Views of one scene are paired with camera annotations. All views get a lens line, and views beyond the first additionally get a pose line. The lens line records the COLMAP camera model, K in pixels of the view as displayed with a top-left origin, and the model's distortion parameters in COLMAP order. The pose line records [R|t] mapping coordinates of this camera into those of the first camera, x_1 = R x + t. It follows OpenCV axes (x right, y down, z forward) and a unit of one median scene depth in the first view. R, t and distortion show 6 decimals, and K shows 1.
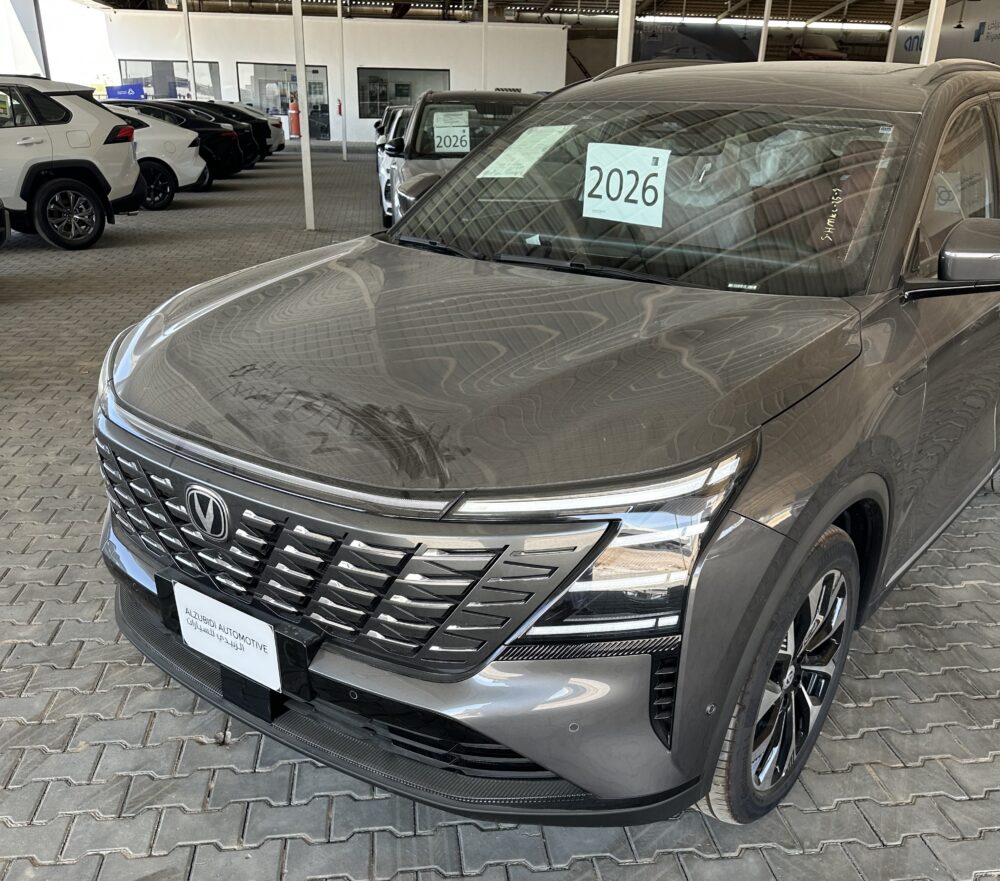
lens RADIAL K [[781.4, 0, 500.0], [0, 781.4, 440.5], [0, 0, 1]] dist [-0.005219, -0.003807]
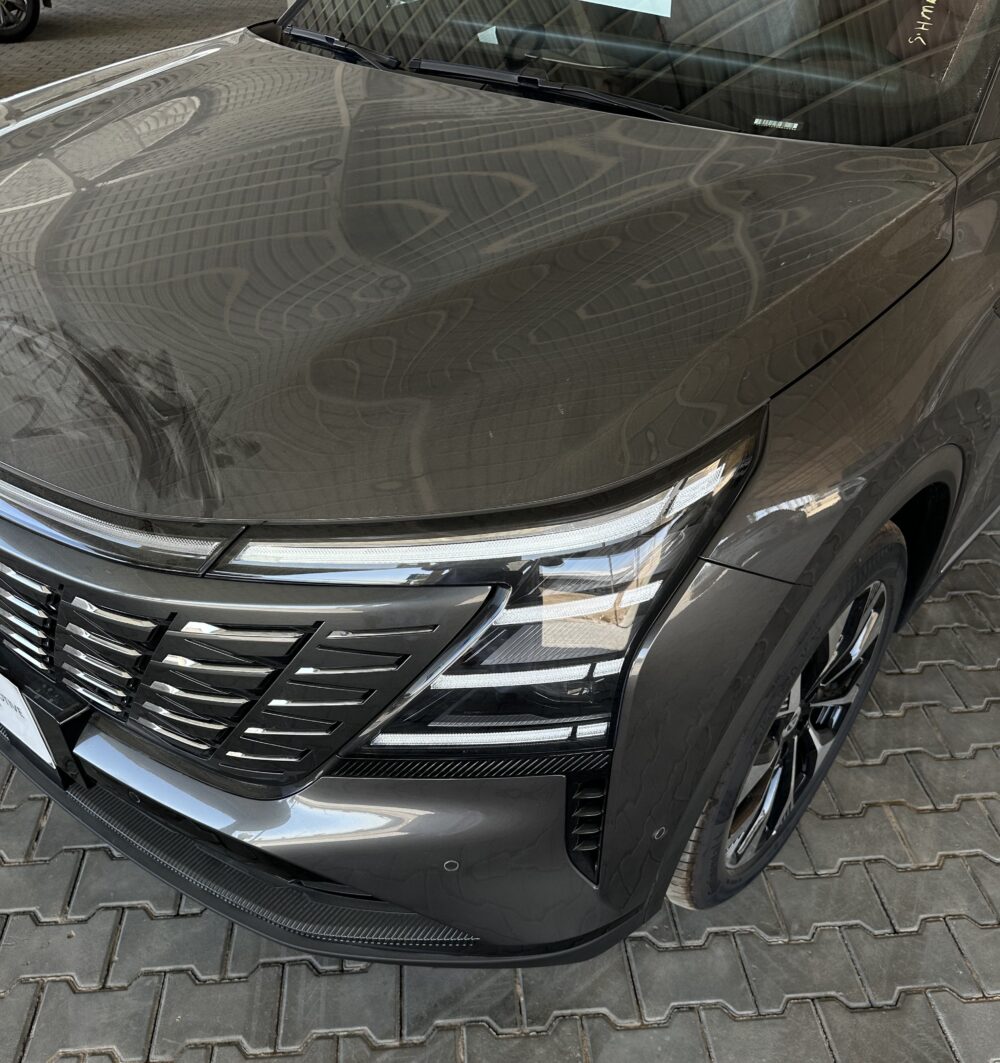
lens RADIAL K [[838.9, 0, 541.4], [0, 838.9, 534.2], [0, 0, 1]] dist [-0.000233, -0.001387]
pose [[0.999864, 0.001593, 0.016397, 0.128549], [-0.006138, 0.959672, 0.281056, -0.081726], [-0.015288, -0.281118, 0.959551, 0.316796]]
